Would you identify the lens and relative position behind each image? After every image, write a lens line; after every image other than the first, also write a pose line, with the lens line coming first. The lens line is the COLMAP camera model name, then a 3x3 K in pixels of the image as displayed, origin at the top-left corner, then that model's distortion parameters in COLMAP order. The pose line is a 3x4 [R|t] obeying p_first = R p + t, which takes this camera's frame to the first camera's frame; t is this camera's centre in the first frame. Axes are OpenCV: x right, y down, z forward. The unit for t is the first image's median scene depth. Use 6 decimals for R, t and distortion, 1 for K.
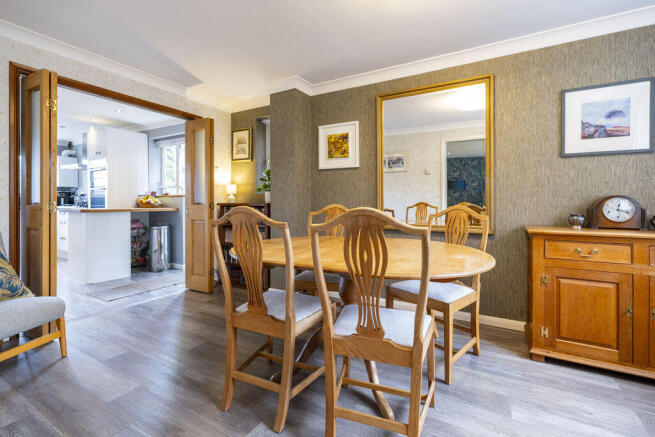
lens RADIAL K [[301.4, 0, 324.8], [0, 301.4, 201.7], [0, 0, 1]] dist [-0.001336, -0.000062]
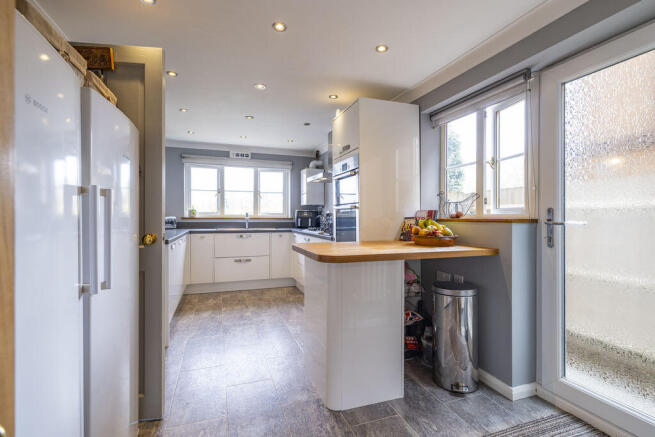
lens RADIAL K [[305.9, 0, 326.5], [0, 305.9, 223.5], [0, 0, 1]] dist [-0.000058, 0.000085]
pose [[0.768378, 0.018010, -0.639743, -0.406597], [-0.004744, 0.999737, 0.022446, -0.023986], [0.639979, -0.014212, 0.768261, 0.525422]]
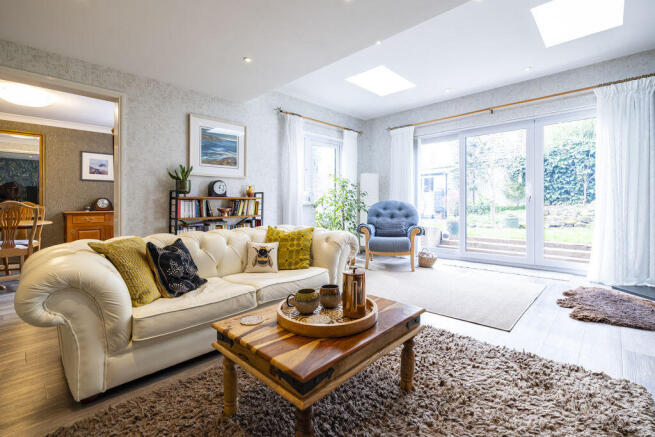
lens RADIAL K [[297.7, 0, 325.9], [0, 297.7, 200.2], [0, 0, 1]] dist [-0.000546, -0.000075]
pose [[0.241479, 0.005721, 0.970389, -0.531245], [0.001174, 0.999980, -0.006188, 0.009896], [-0.970405, 0.002633, 0.241467, -0.751613]]
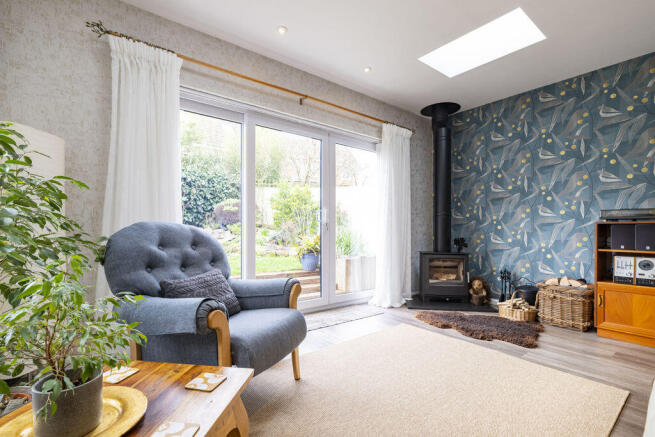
lens RADIAL K [[306.7, 0, 328.3], [0, 306.7, 228.6], [0, 0, 1]] dist [0.001962, 0.000661]
pose [[-0.928372, -0.004580, 0.371625, 0.323791], [-0.007839, 0.999943, -0.007258, 0.014622], [-0.371570, -0.009651, -0.928355, -0.353710]]
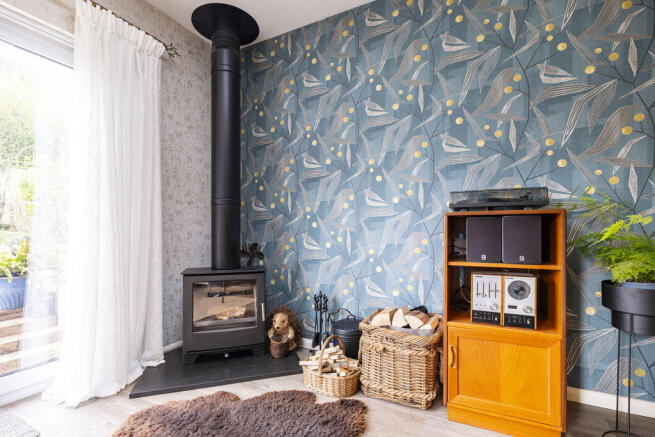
lens RADIAL K [[306.0, 0, 328.0], [0, 306.0, 233.7], [0, 0, 1]] dist [0.000088, 0.000172]
pose [[-0.998749, 0.003505, -0.049881, 0.182455], [0.003255, 0.999982, 0.005083, 0.014190], [0.049897, 0.004915, -0.998742, -0.858479]]
